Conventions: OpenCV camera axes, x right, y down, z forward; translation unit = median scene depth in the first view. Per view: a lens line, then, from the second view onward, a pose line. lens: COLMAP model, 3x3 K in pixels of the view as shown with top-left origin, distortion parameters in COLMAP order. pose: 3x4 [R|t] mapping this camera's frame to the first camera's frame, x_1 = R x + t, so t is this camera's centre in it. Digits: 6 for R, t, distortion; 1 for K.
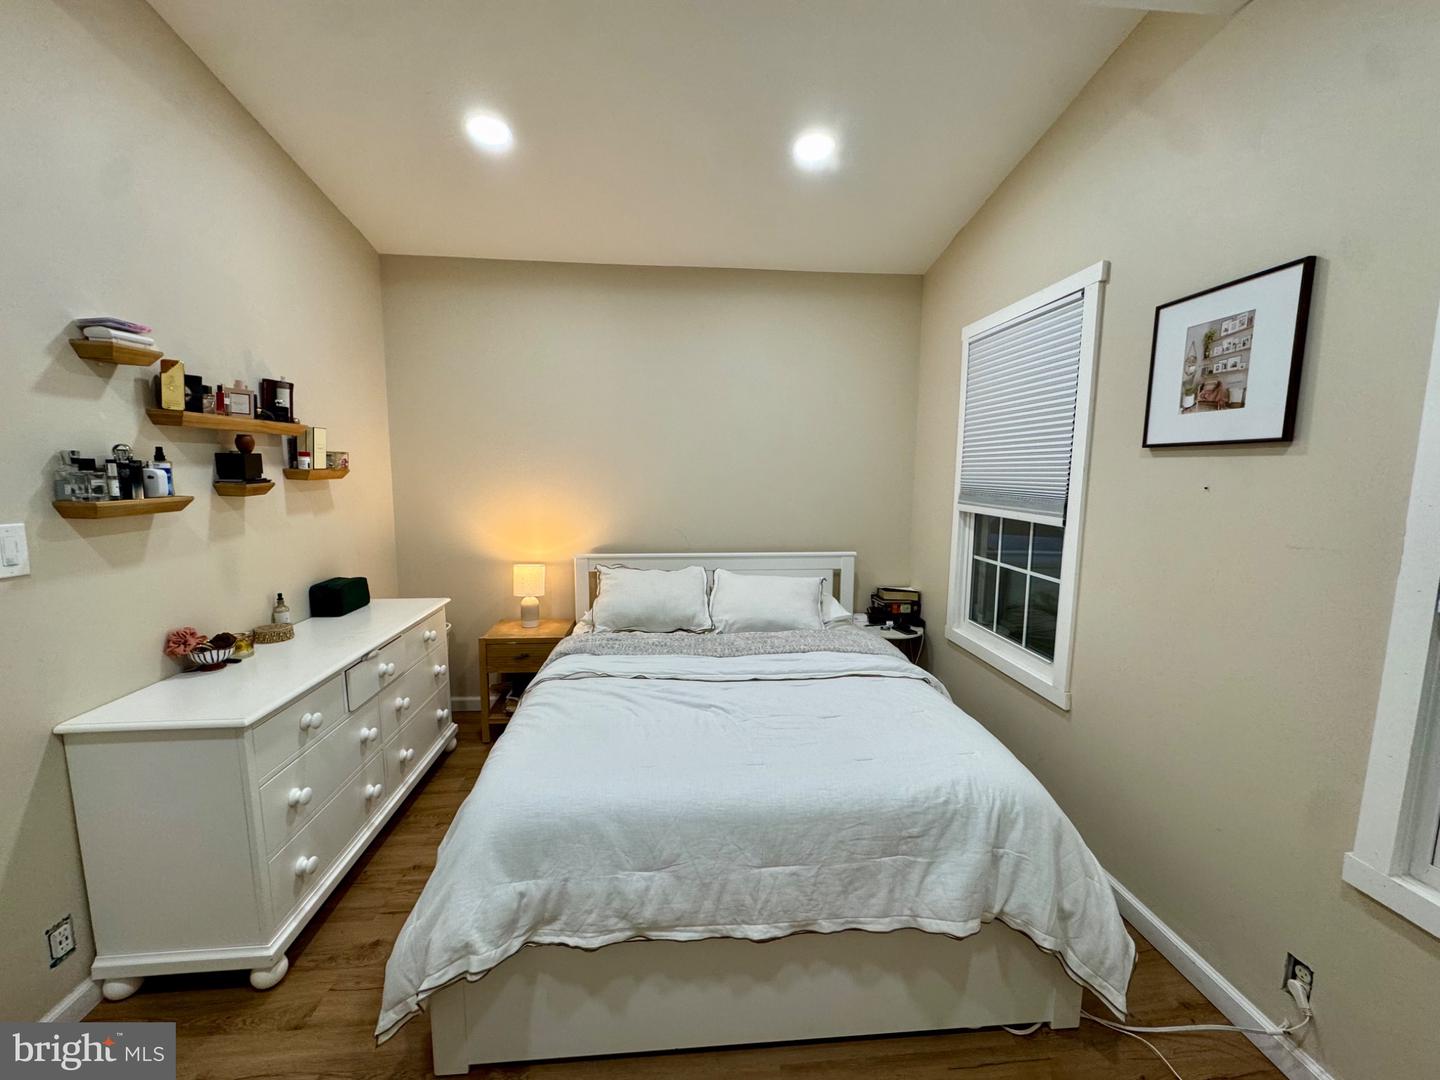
lens RADIAL K [[572.8, 0, 719.6], [0, 572.8, 539.9], [0, 0, 1]] dist [-0.000800, 0.000190]
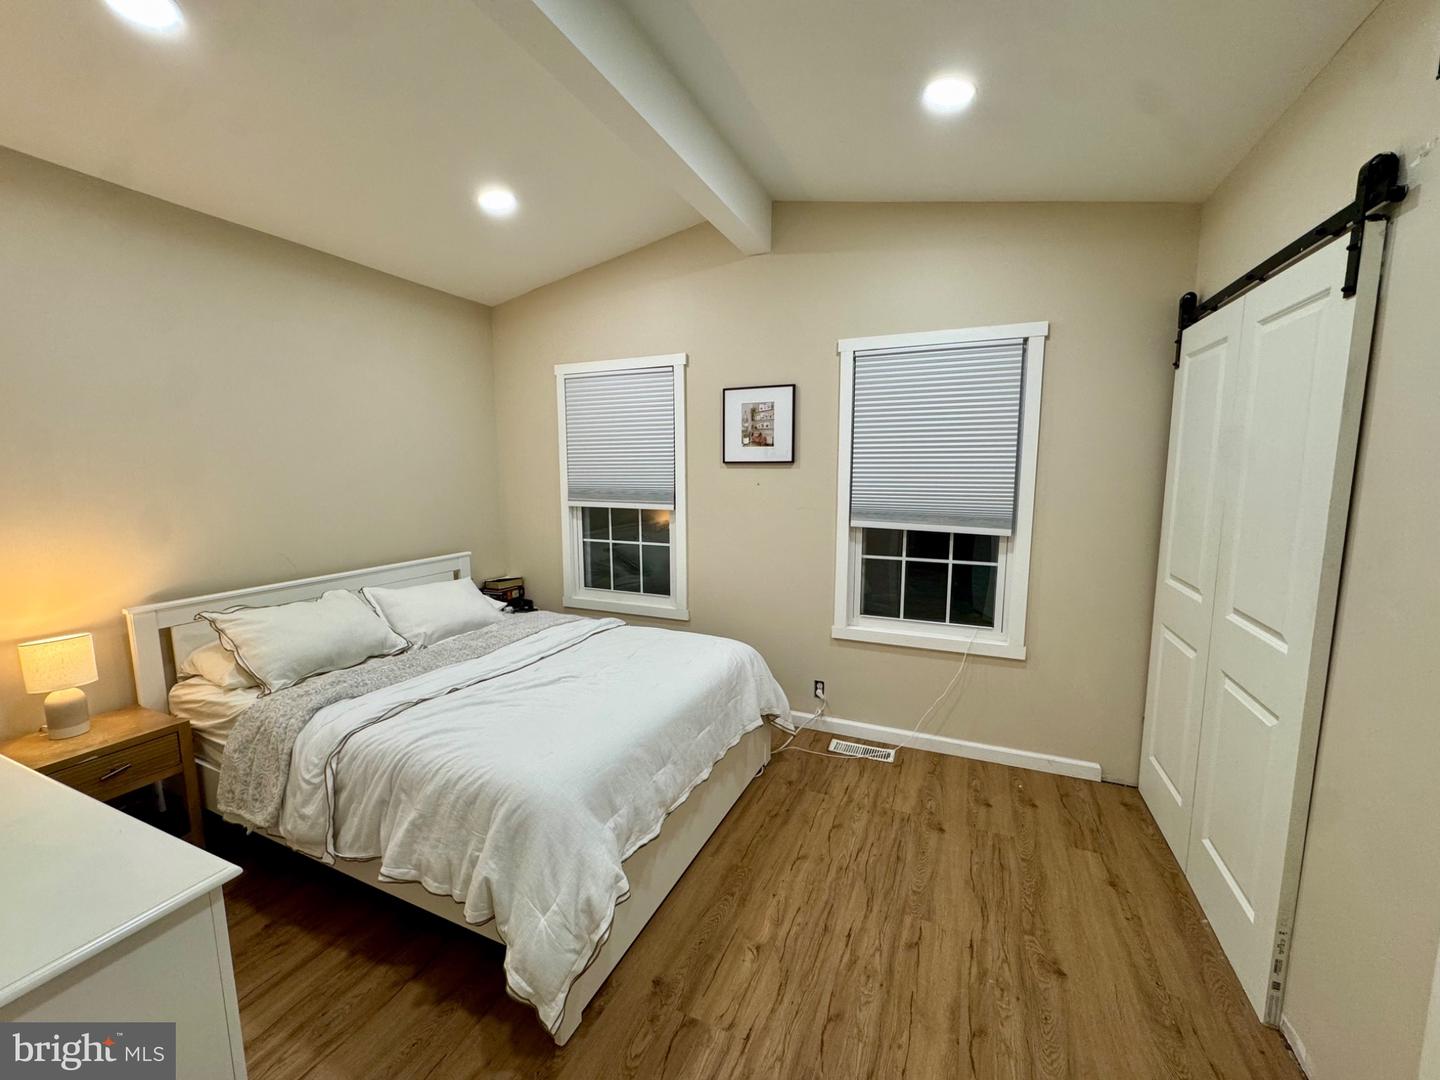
lens RADIAL K [[572.8, 0, 721.1], [0, 572.8, 539.8], [0, 0, 1]] dist [-0.000800, 0.000190]
pose [[0.481765, -0.114560, 0.868780, -0.722208], [0.111132, 0.991400, 0.069103, -0.035134], [-0.869225, 0.063258, 0.490353, 0.088997]]
